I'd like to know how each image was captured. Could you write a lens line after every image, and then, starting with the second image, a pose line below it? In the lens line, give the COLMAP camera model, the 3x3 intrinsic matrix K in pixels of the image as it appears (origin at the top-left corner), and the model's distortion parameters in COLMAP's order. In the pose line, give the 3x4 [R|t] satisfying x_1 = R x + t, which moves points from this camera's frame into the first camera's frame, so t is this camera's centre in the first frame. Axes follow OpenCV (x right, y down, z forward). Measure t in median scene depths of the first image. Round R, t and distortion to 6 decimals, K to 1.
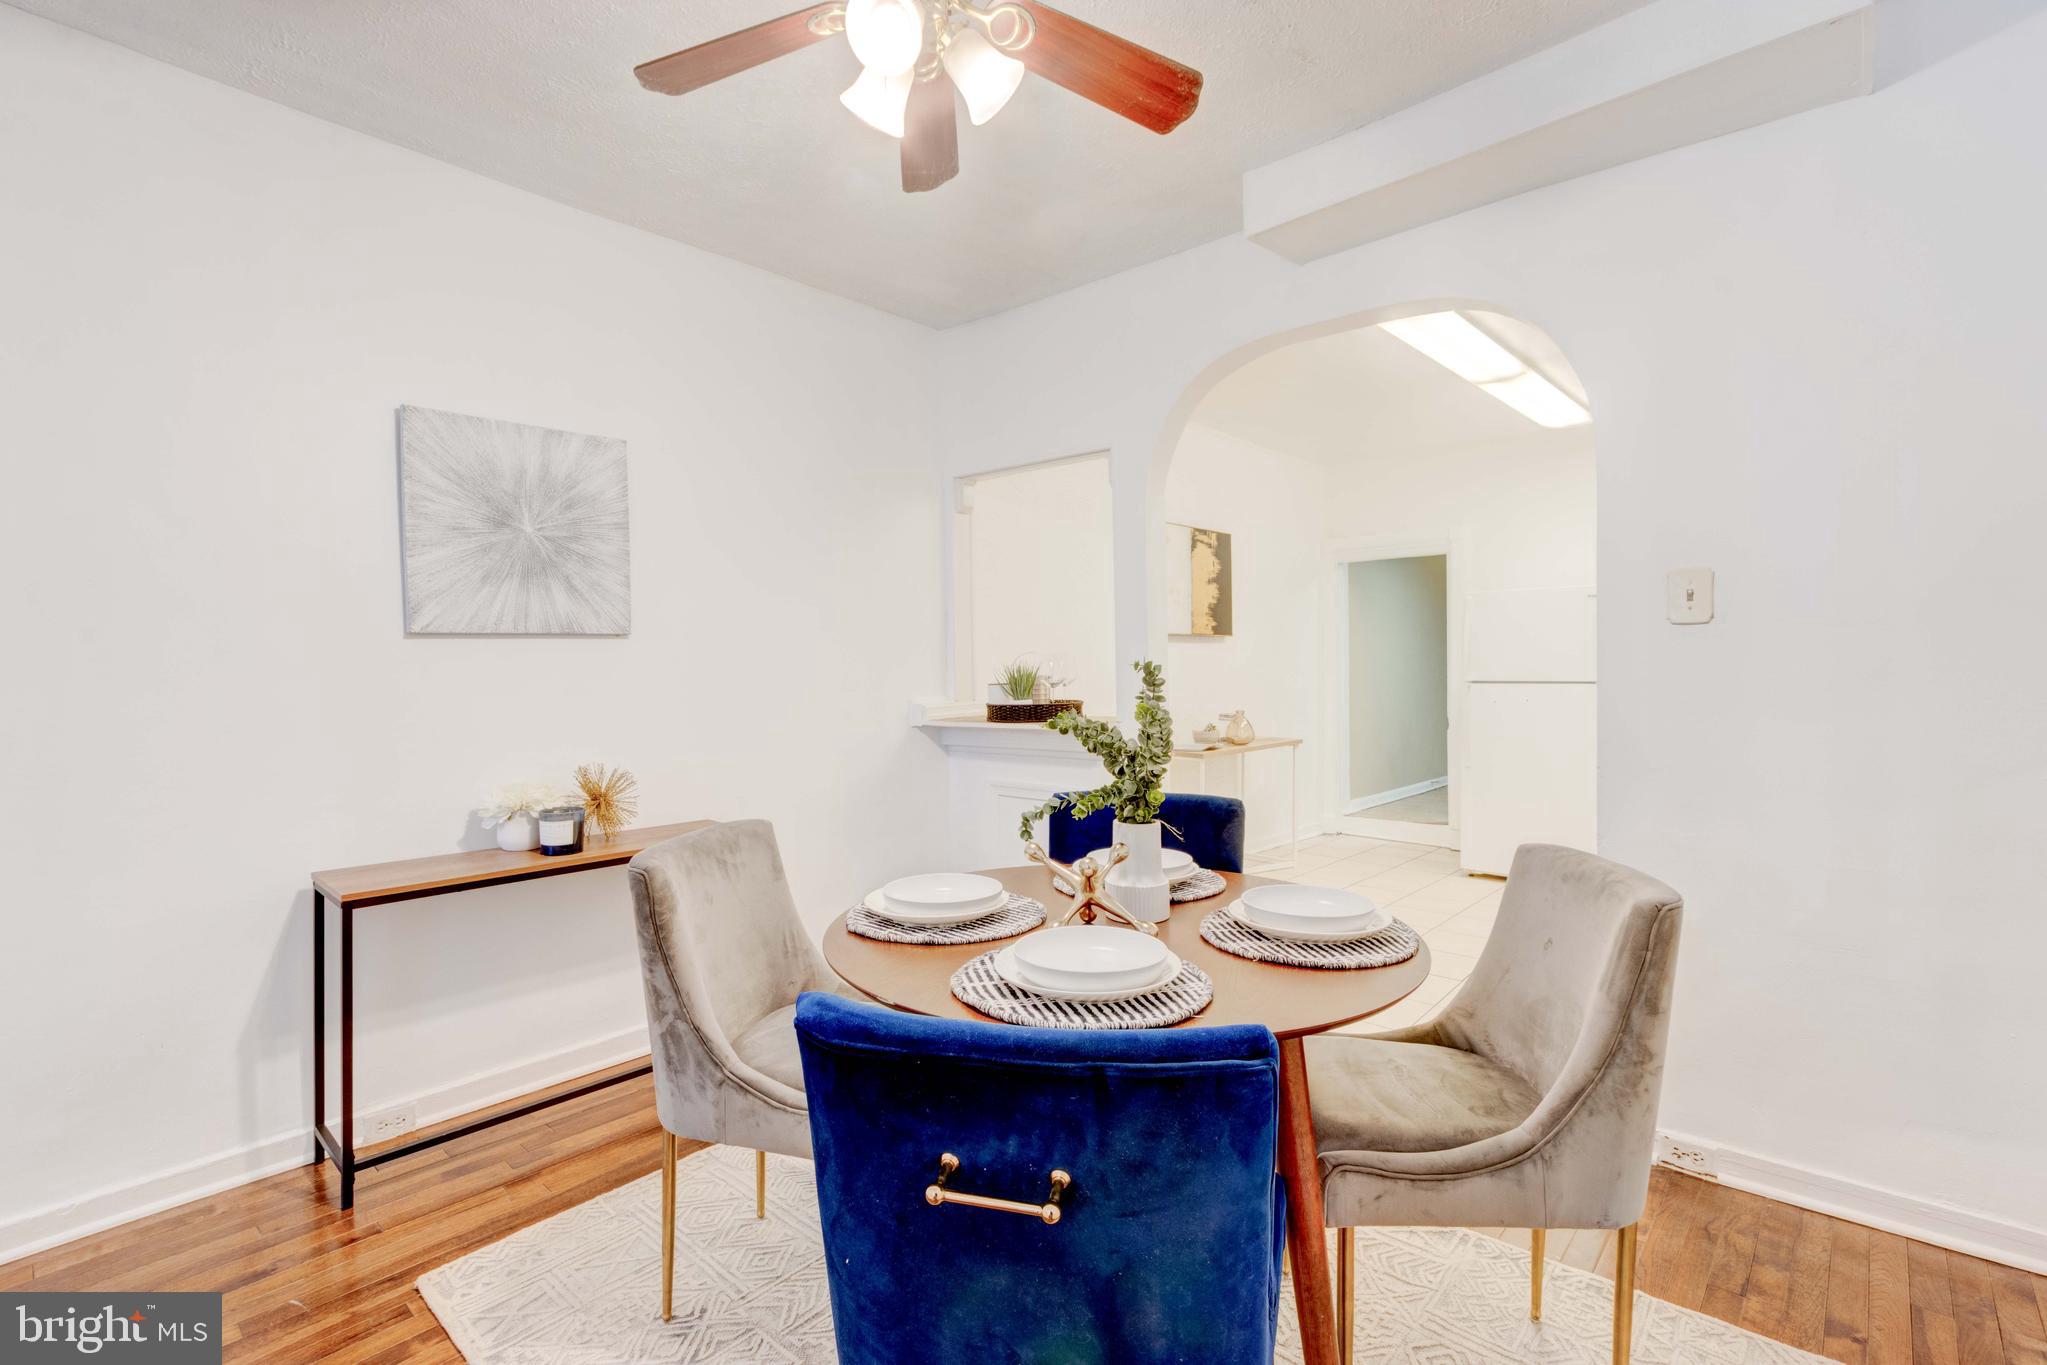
lens RADIAL K [[940.3, 0, 1009.5], [0, 940.3, 673.9], [0, 0, 1]] dist [0.002611, -0.000565]
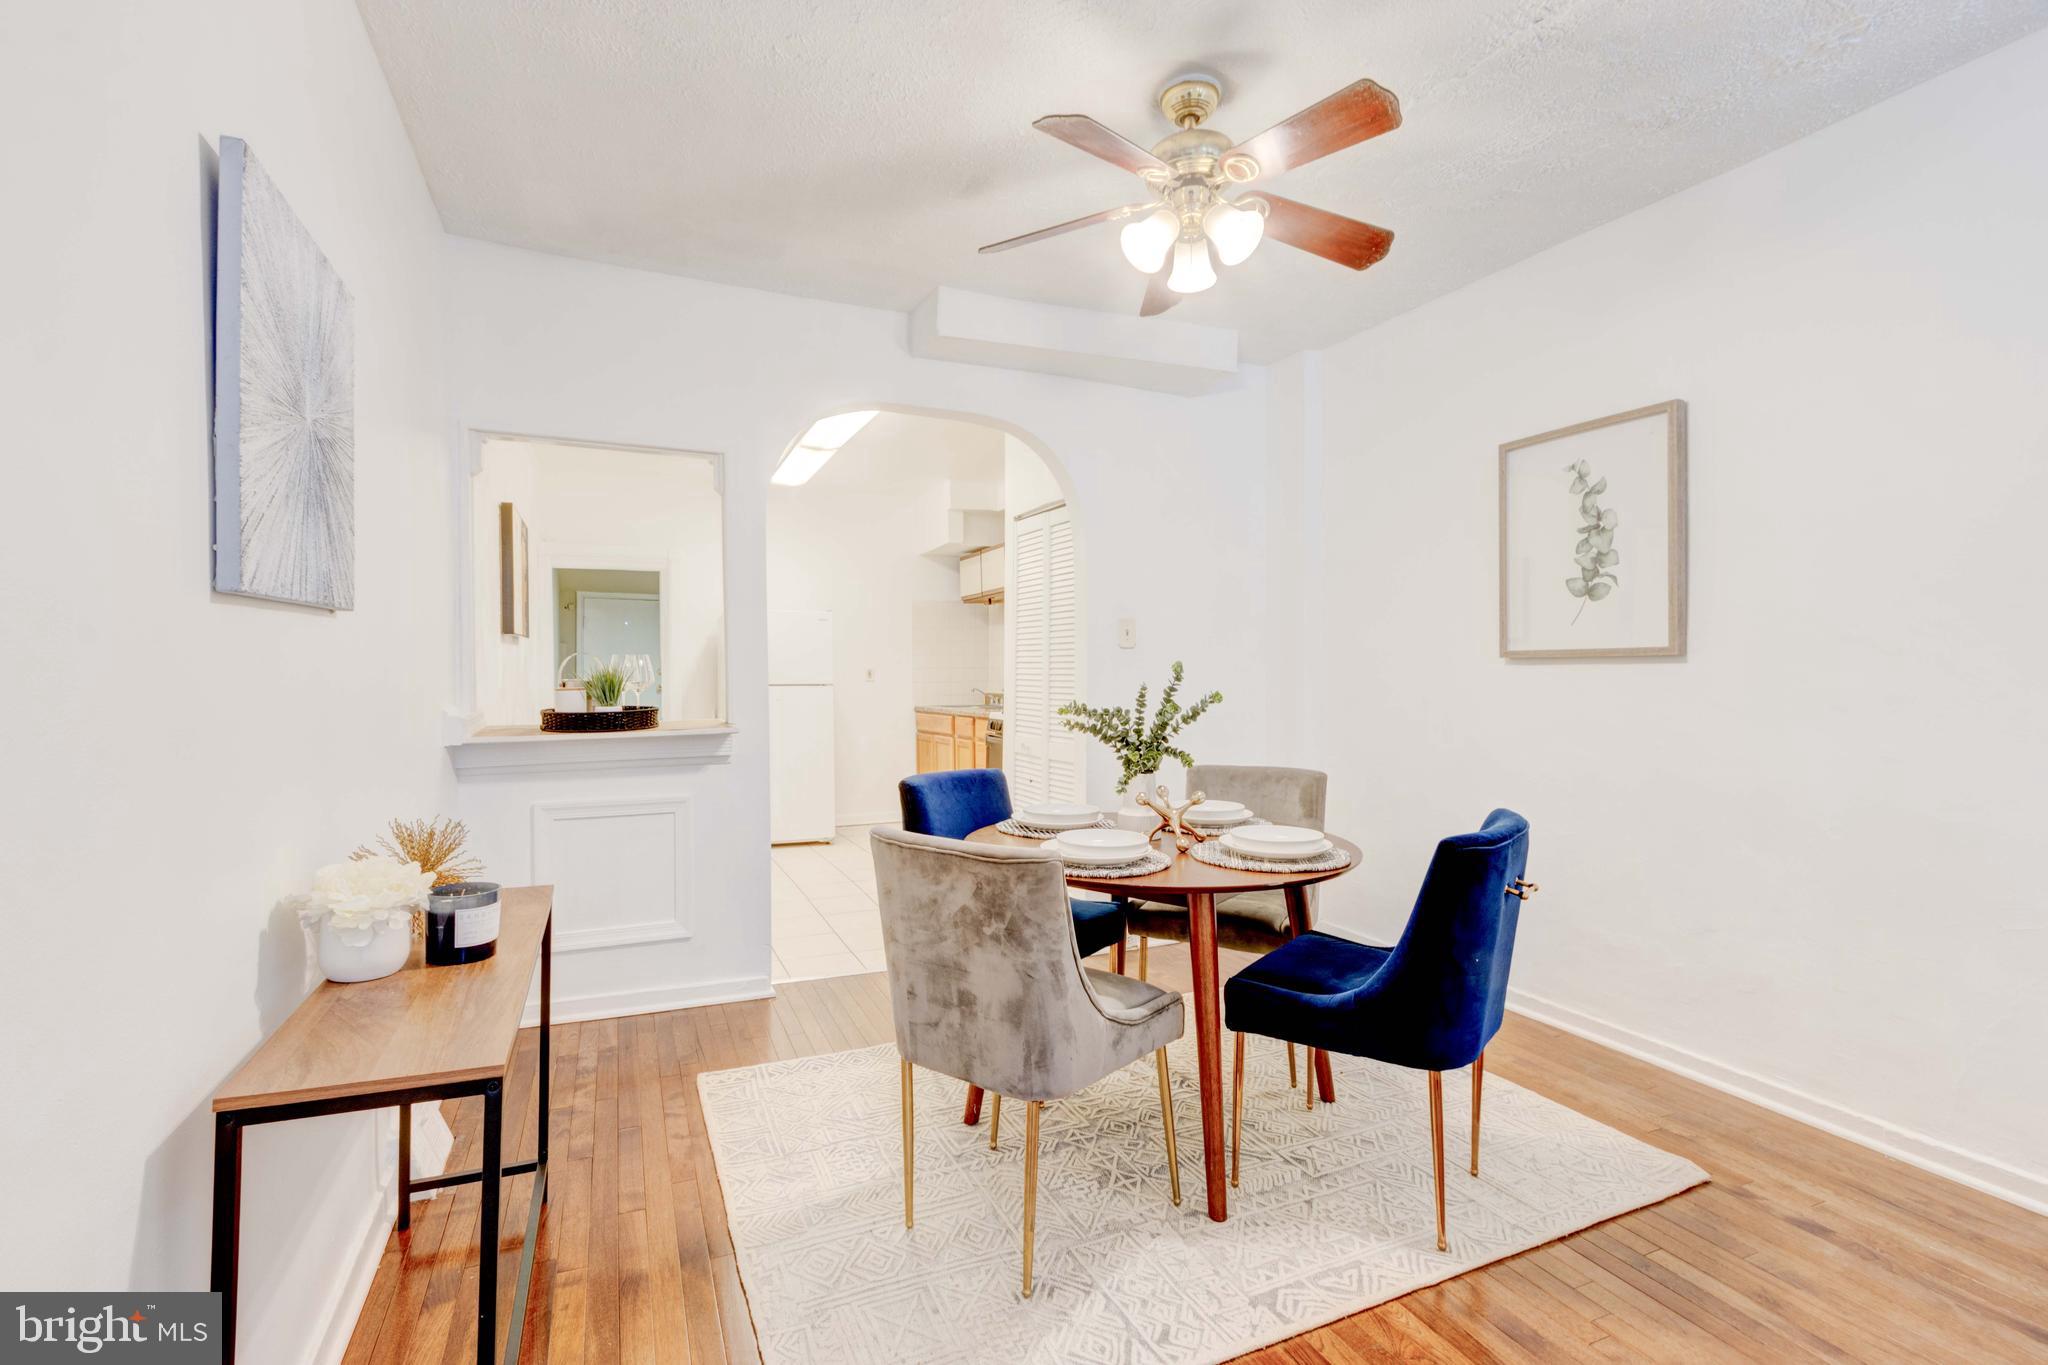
lens RADIAL K [[932.0, 0, 1010.9], [0, 932.0, 677.7], [0, 0, 1]] dist [0.002027, 0.000104]
pose [[0.411321, -0.000587, 0.911490, -0.831017], [0.004541, 0.999989, -0.001405, 0.005388], [-0.911479, 0.004717, 0.411319, 0.367256]]
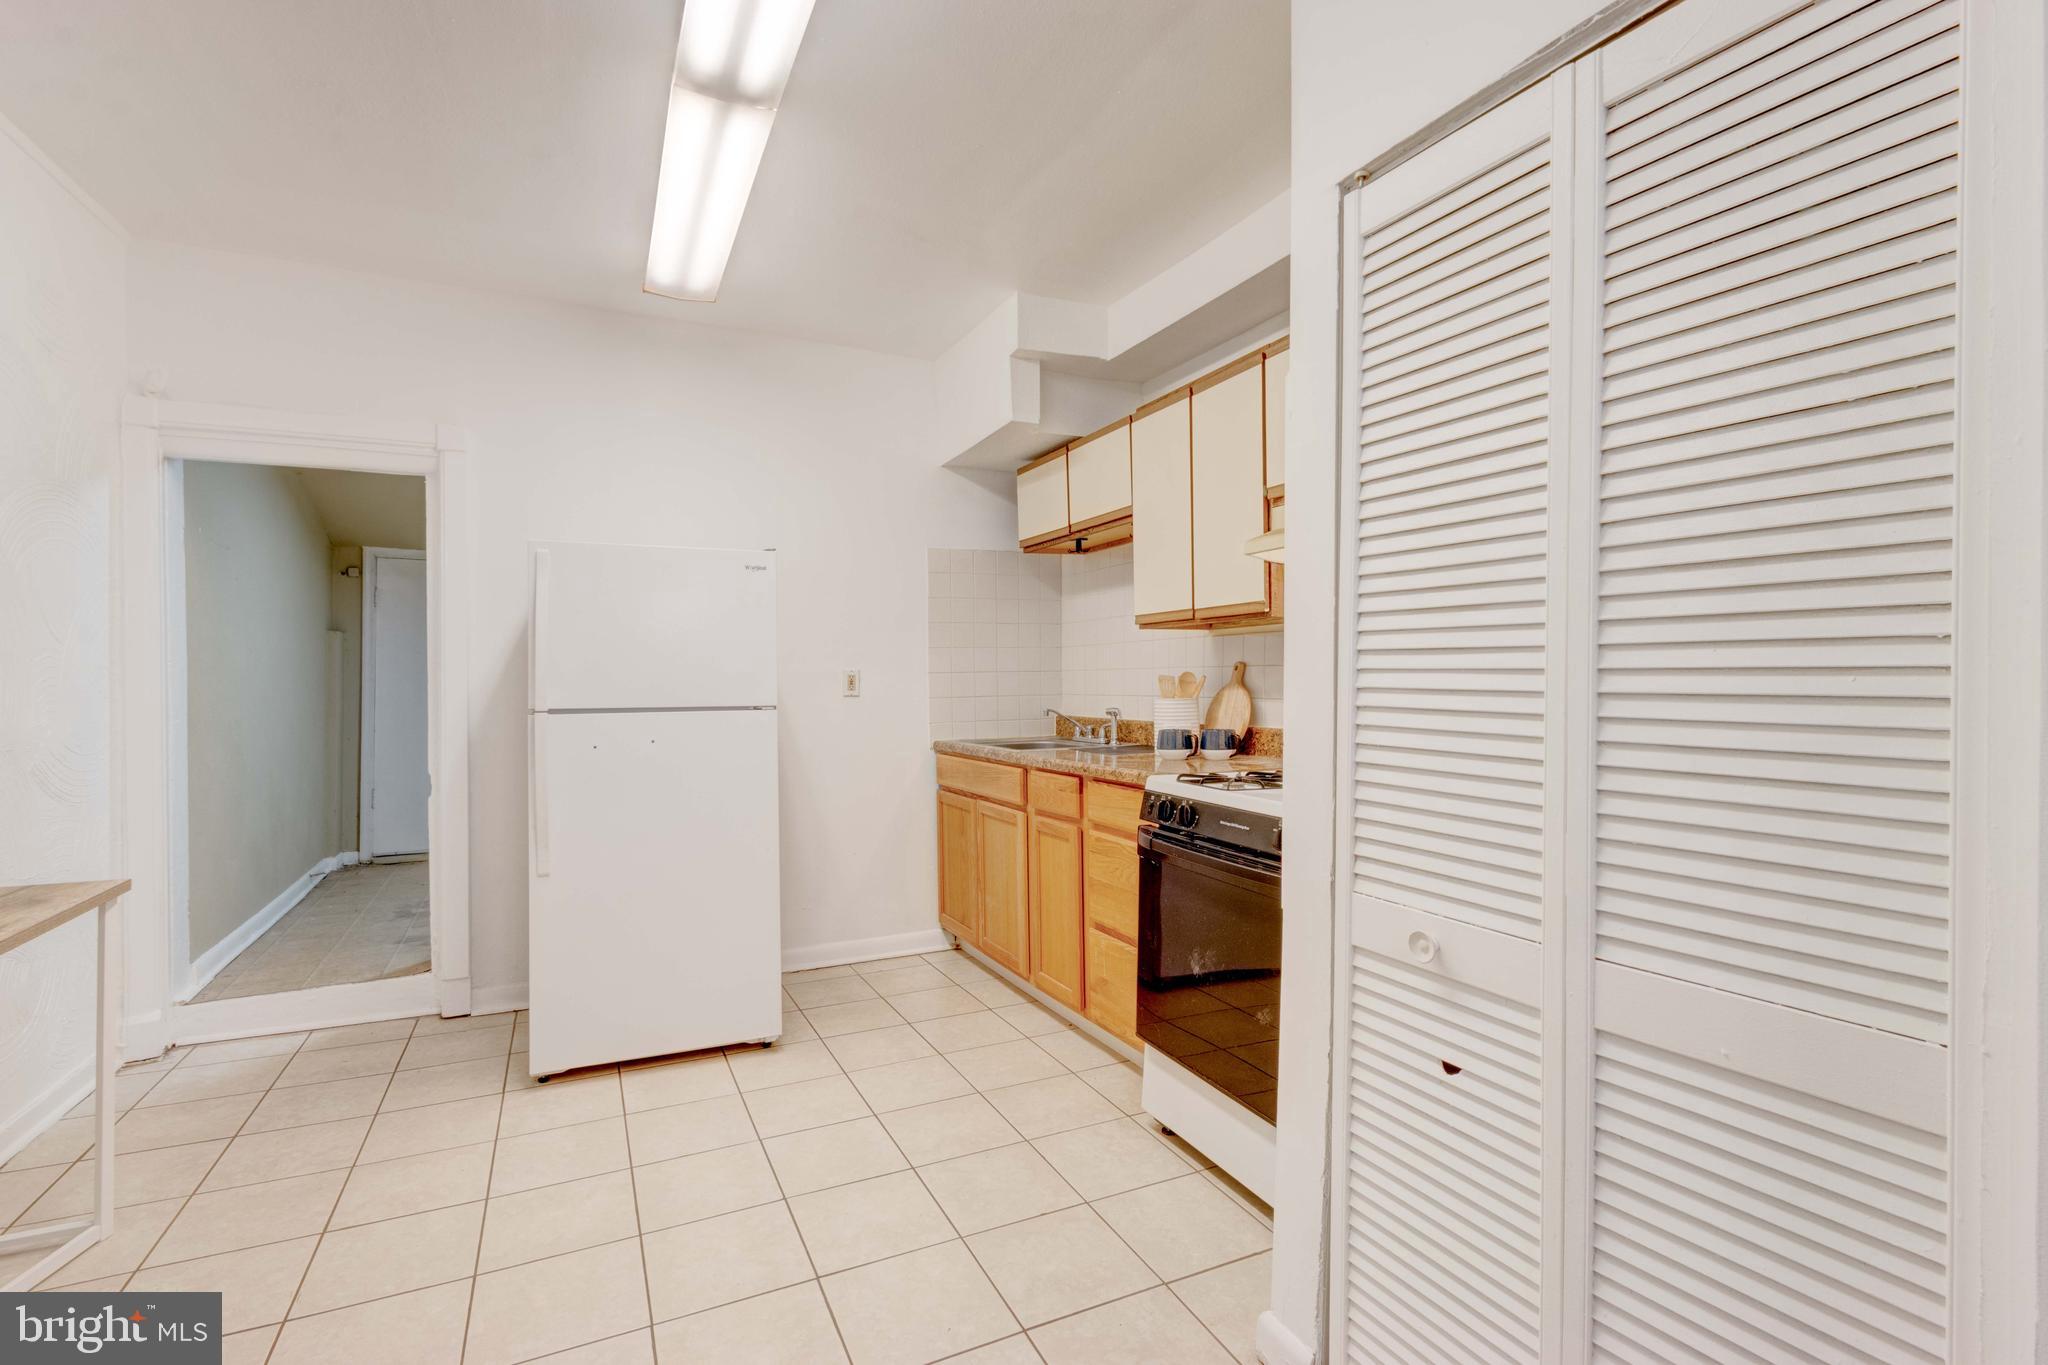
lens RADIAL K [[932.0, 0, 1010.9], [0, 932.0, 677.7], [0, 0, 1]] dist [0.002027, 0.000104]
pose [[0.380859, 0.001962, 0.924631, 0.204863], [0.007379, 0.999959, -0.005161, -0.009657], [-0.924604, 0.008789, 0.380829, 1.062952]]
